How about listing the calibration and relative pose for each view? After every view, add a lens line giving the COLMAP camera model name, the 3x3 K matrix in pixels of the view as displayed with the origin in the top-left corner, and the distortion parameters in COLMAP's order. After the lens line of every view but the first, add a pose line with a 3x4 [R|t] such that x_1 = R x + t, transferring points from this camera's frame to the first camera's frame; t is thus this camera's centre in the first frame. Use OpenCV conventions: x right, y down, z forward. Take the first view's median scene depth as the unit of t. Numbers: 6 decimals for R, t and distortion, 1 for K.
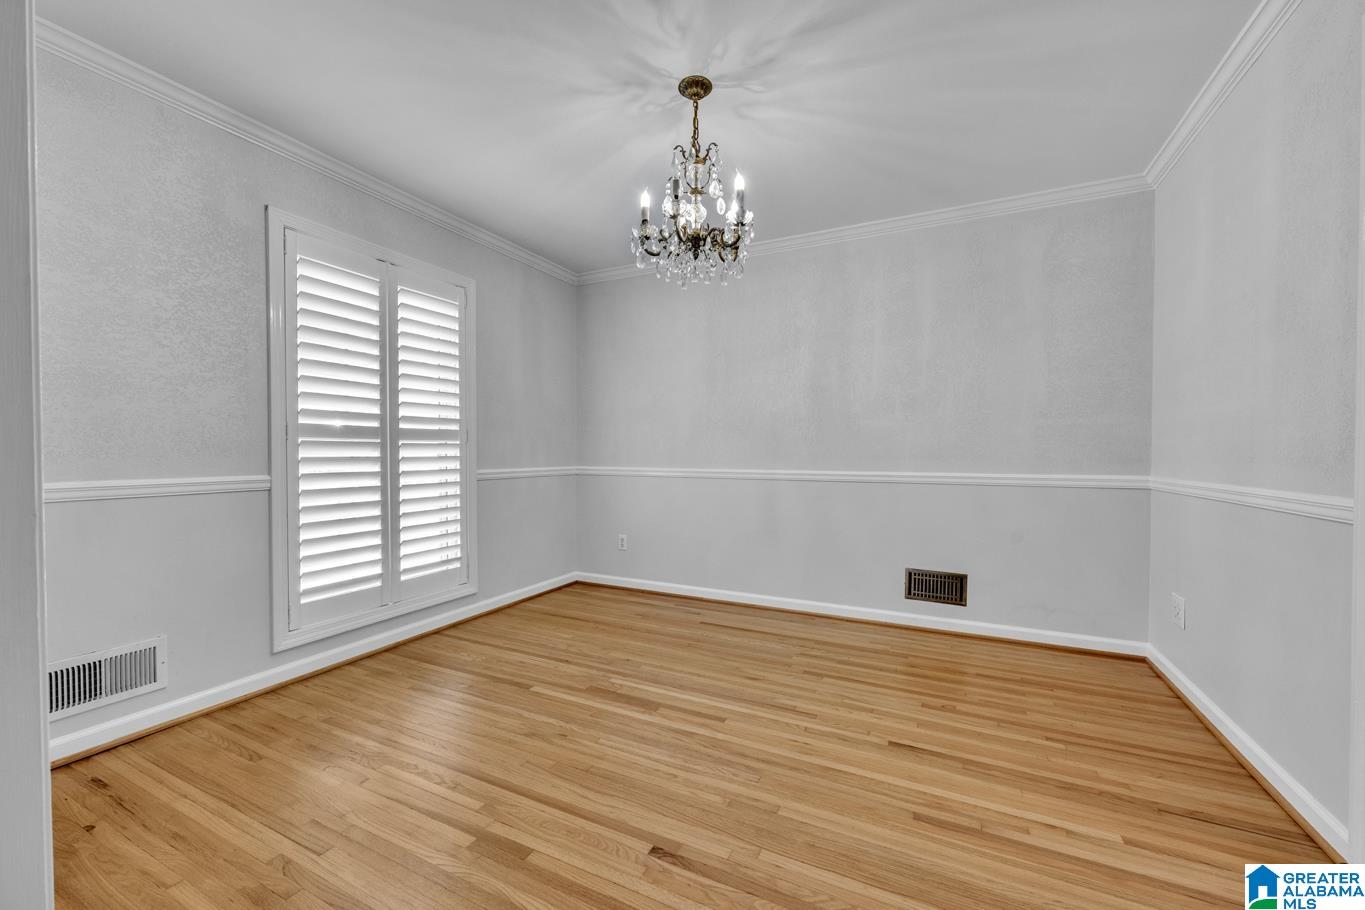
lens RADIAL K [[535.5, 0, 689.8], [0, 535.5, 454.9], [0, 0, 1]] dist [-0.001987, 0.000370]
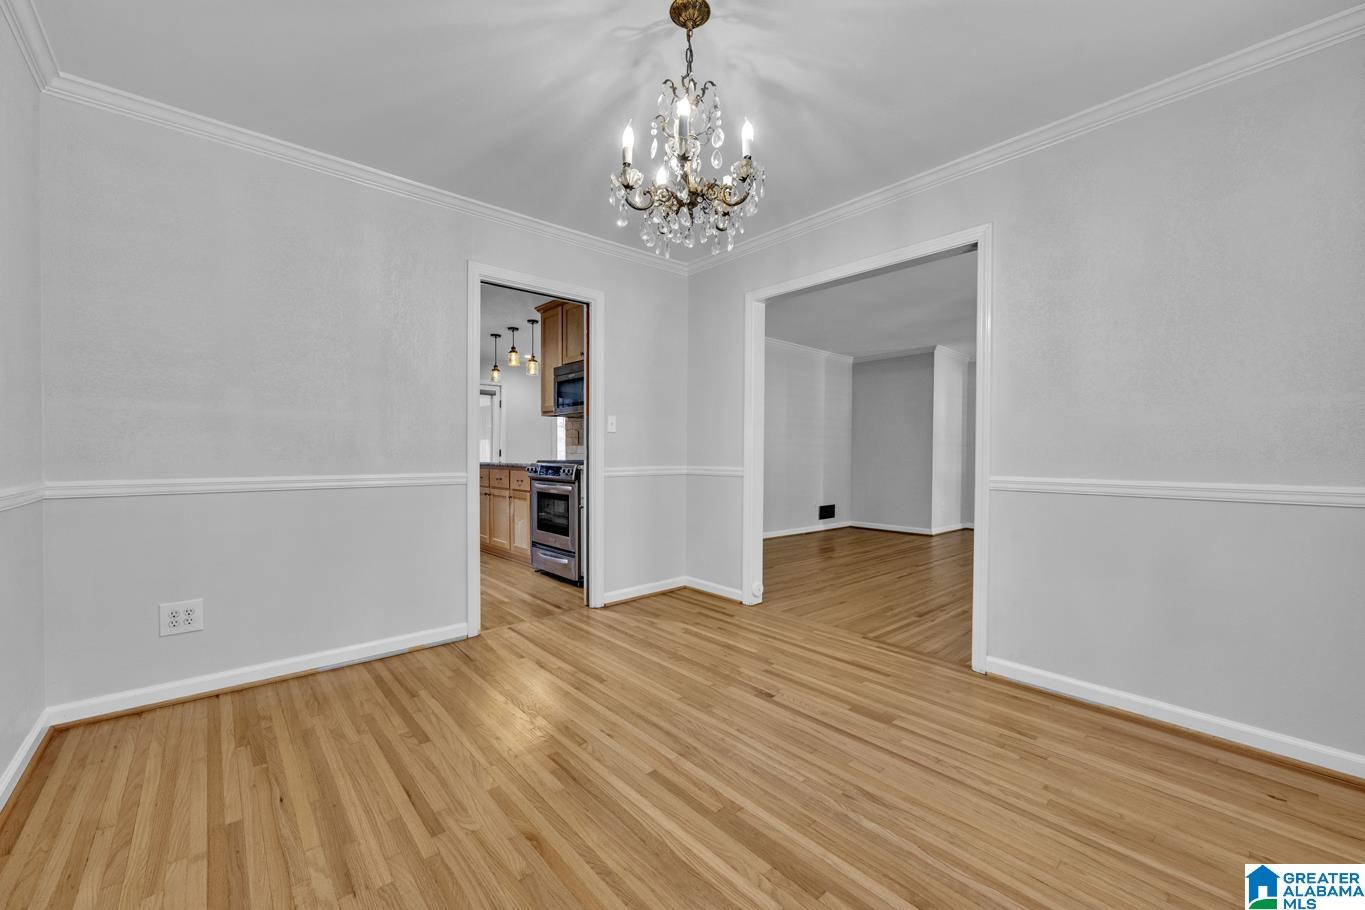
lens RADIAL K [[535.5, 0, 680.1], [0, 535.5, 458.3], [0, 0, 1]] dist [-0.001987, 0.000370]
pose [[-0.918793, -0.006495, 0.394685, -0.316406], [-0.002472, 0.999940, 0.010699, -0.002404], [-0.394731, 0.008854, -0.918754, 1.825483]]
